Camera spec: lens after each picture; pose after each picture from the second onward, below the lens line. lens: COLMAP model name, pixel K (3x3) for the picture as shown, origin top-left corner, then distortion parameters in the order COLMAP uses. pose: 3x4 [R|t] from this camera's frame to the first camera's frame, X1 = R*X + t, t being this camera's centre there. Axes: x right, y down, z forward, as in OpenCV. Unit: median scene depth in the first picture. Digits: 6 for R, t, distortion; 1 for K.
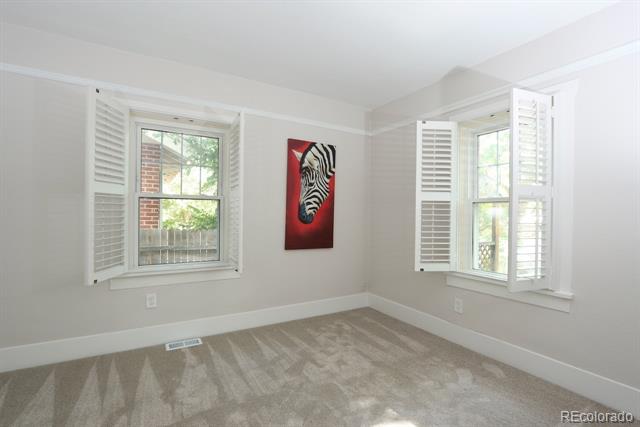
lens RADIAL K [[296.8, 0, 314.2], [0, 296.8, 214.9], [0, 0, 1]] dist [-0.017358, 0.000137]
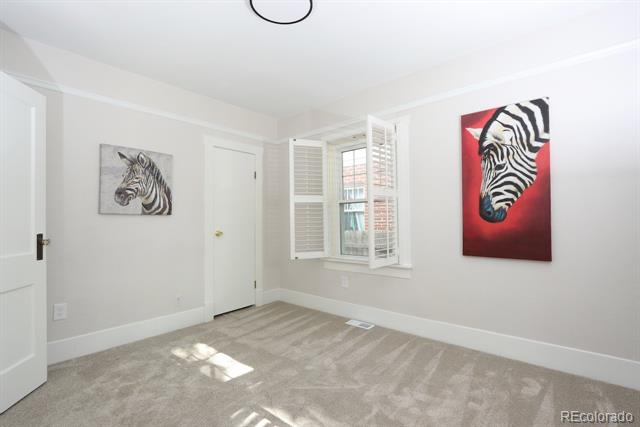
lens RADIAL K [[296.8, 0, 314.2], [0, 296.8, 214.9], [0, 0, 1]] dist [-0.017358, 0.000137]
pose [[0.327842, -0.032895, -0.944160, 0.506735], [0.015274, 0.999448, -0.029518, 0.025782], [0.944609, -0.004744, 0.328163, 0.351102]]
